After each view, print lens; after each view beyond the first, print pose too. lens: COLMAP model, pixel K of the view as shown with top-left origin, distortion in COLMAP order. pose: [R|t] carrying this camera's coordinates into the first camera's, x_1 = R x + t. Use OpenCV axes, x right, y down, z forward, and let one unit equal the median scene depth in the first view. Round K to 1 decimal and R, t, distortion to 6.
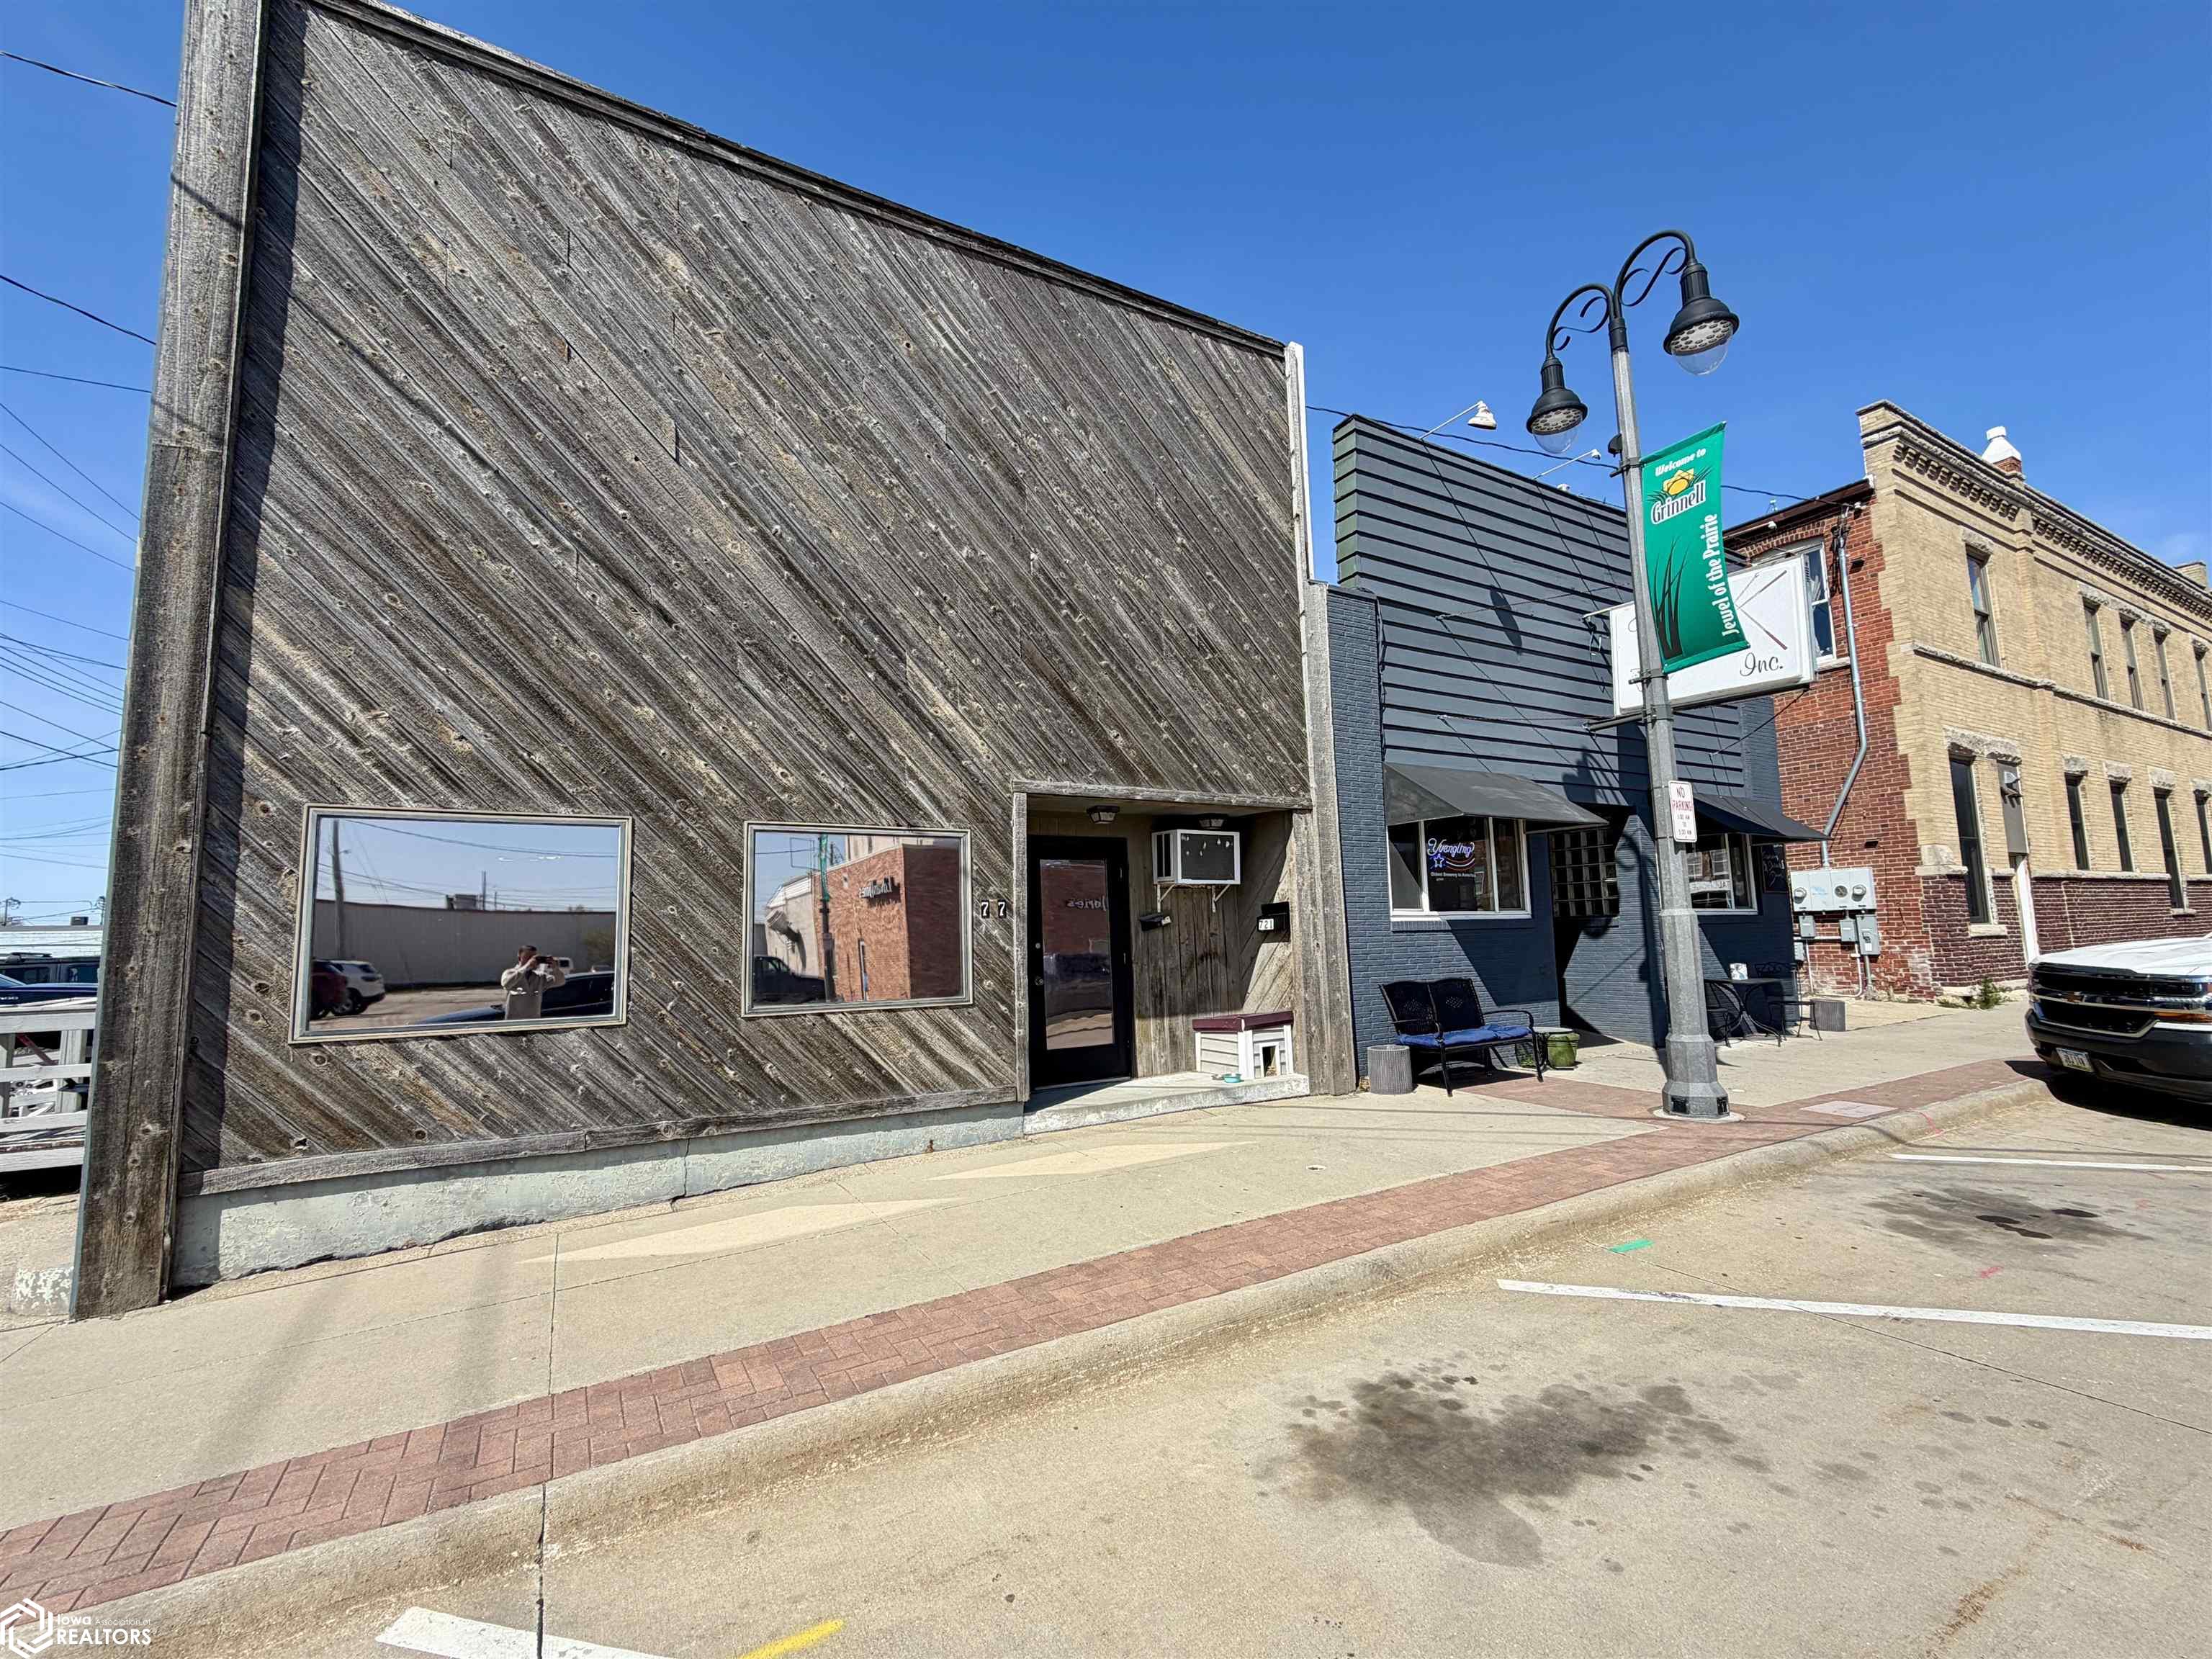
lens RADIAL K [[973.7, 0, 1106.6], [0, 973.7, 831.3], [0, 0, 1]] dist [-0.001328, 0.000462]
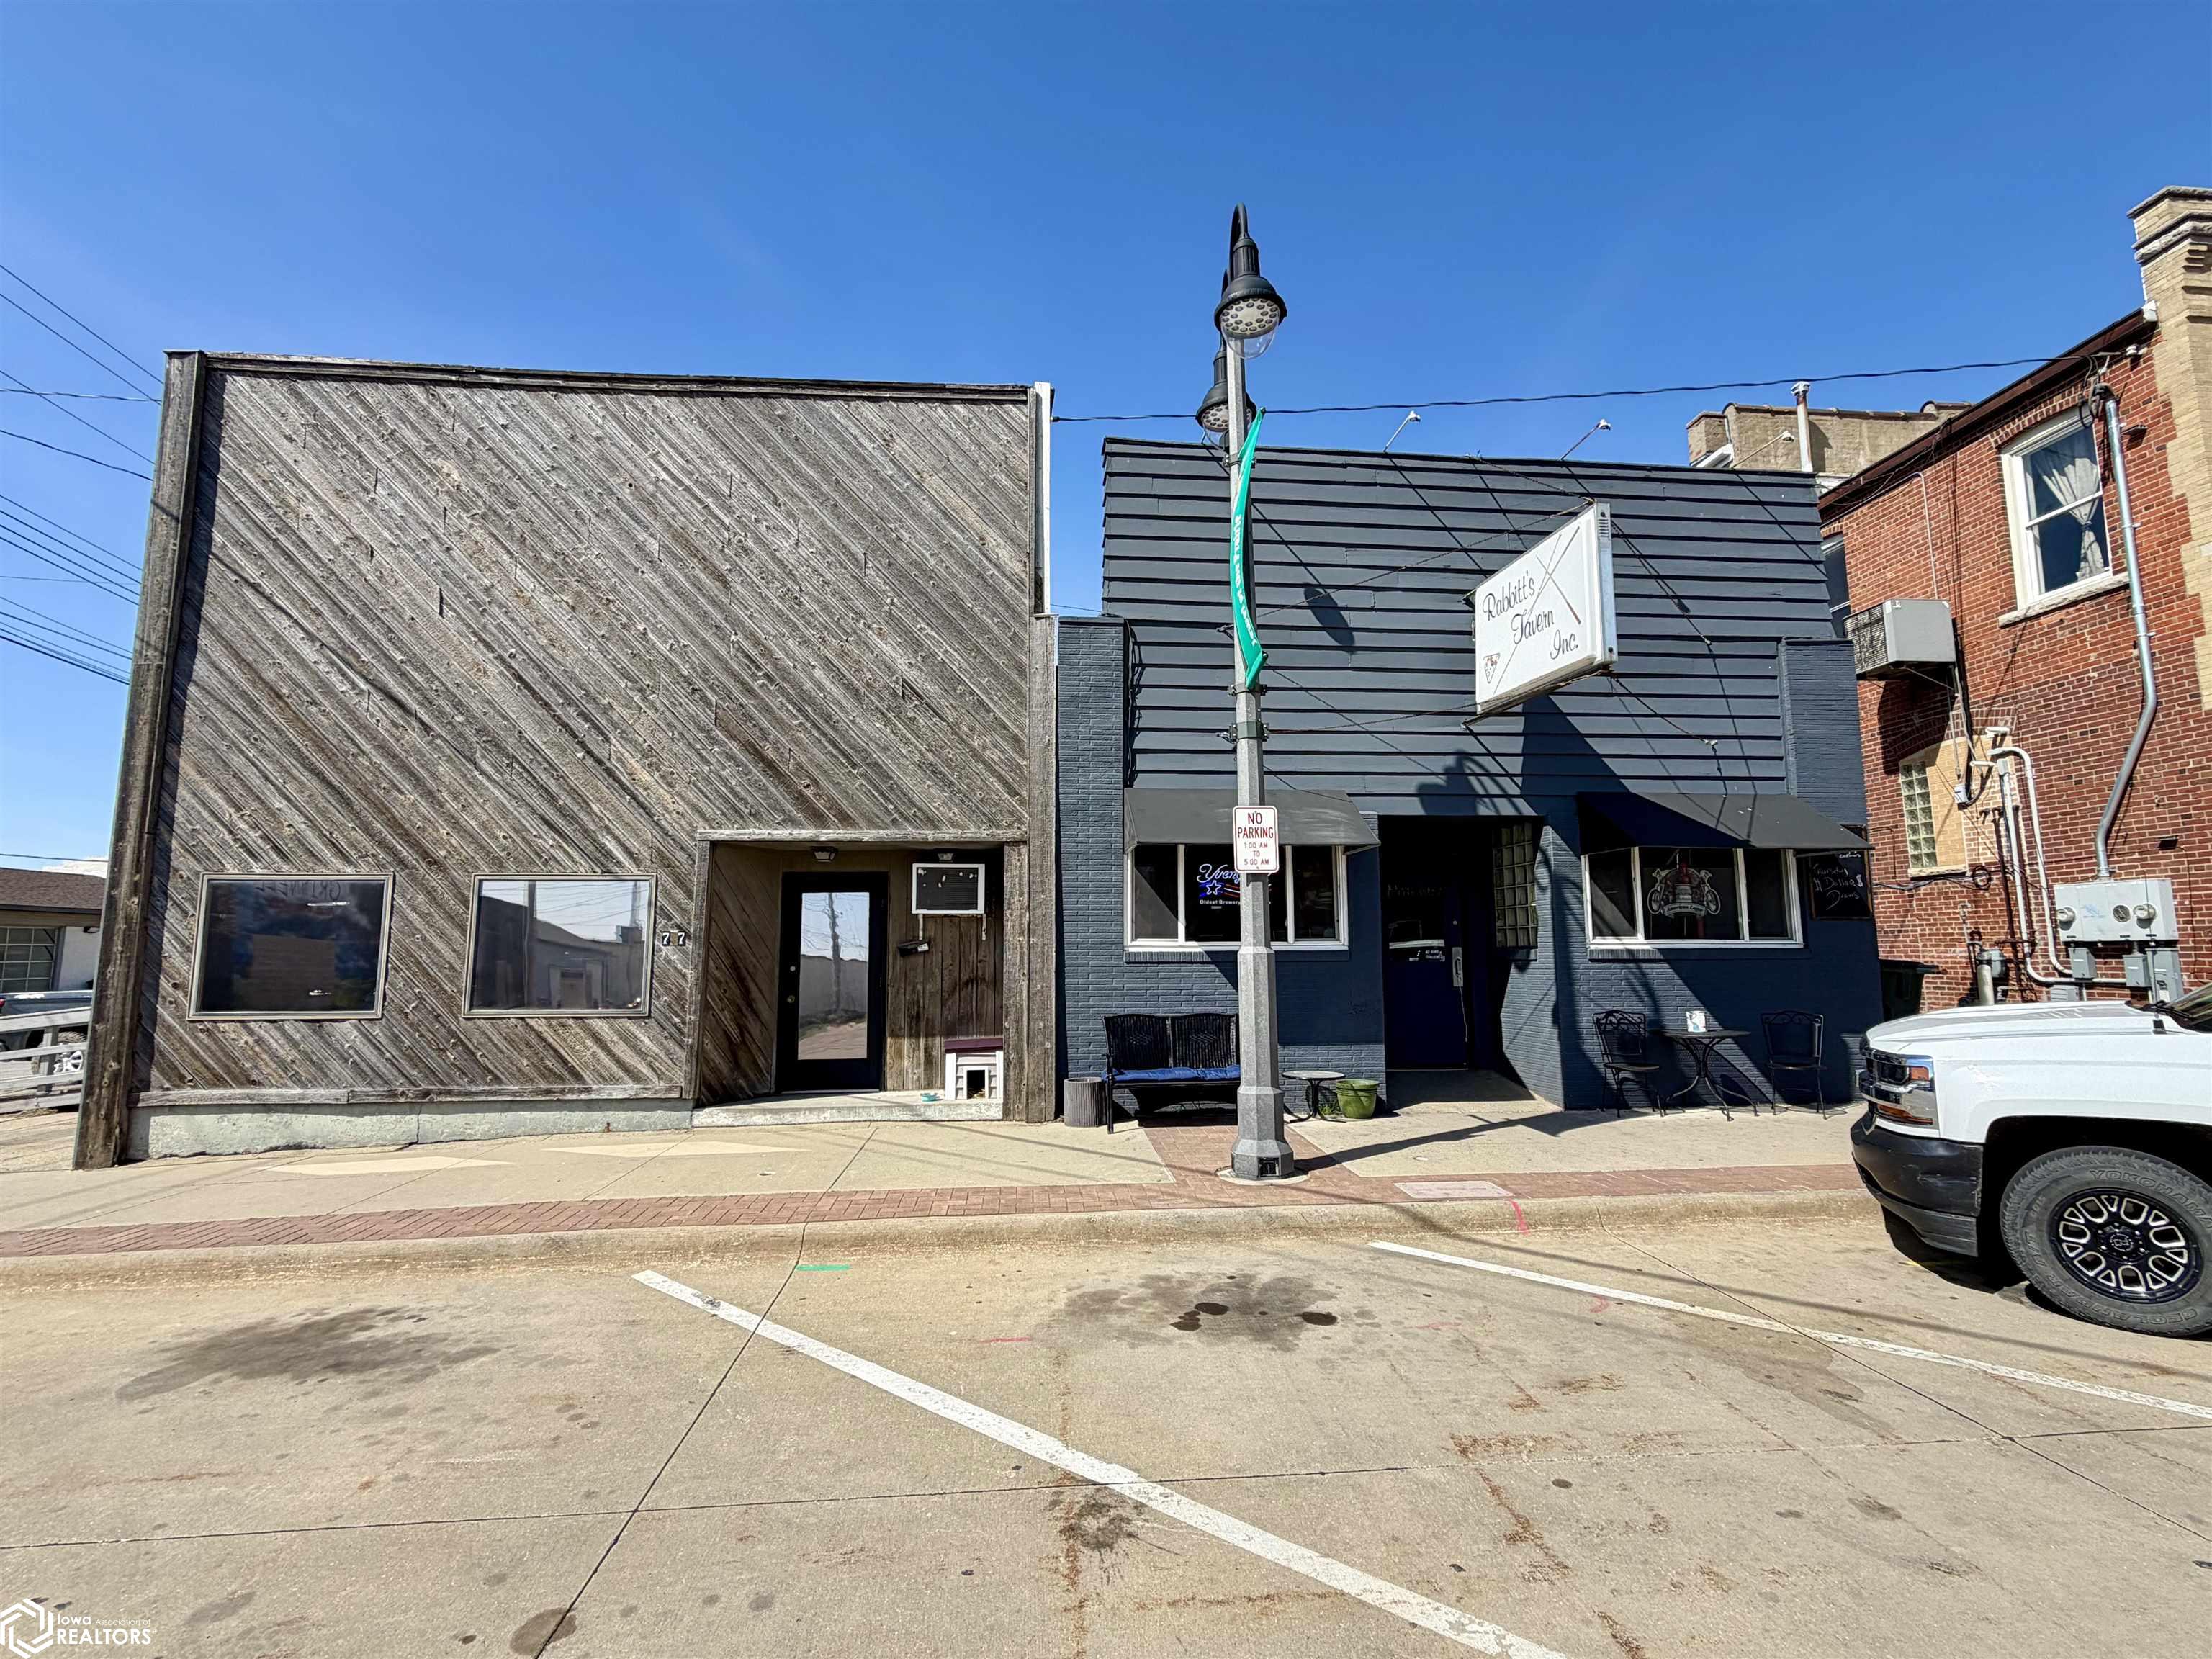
lens RADIAL K [[1020.3, 0, 1108.9], [0, 1020.3, 829.6], [0, 0, 1]] dist [0.000693, -0.000577]
pose [[0.901077, -0.033572, -0.432357, 1.002357], [0.030954, 0.999435, -0.013094, -0.023897], [0.432553, -0.001585, 0.901607, 0.093971]]
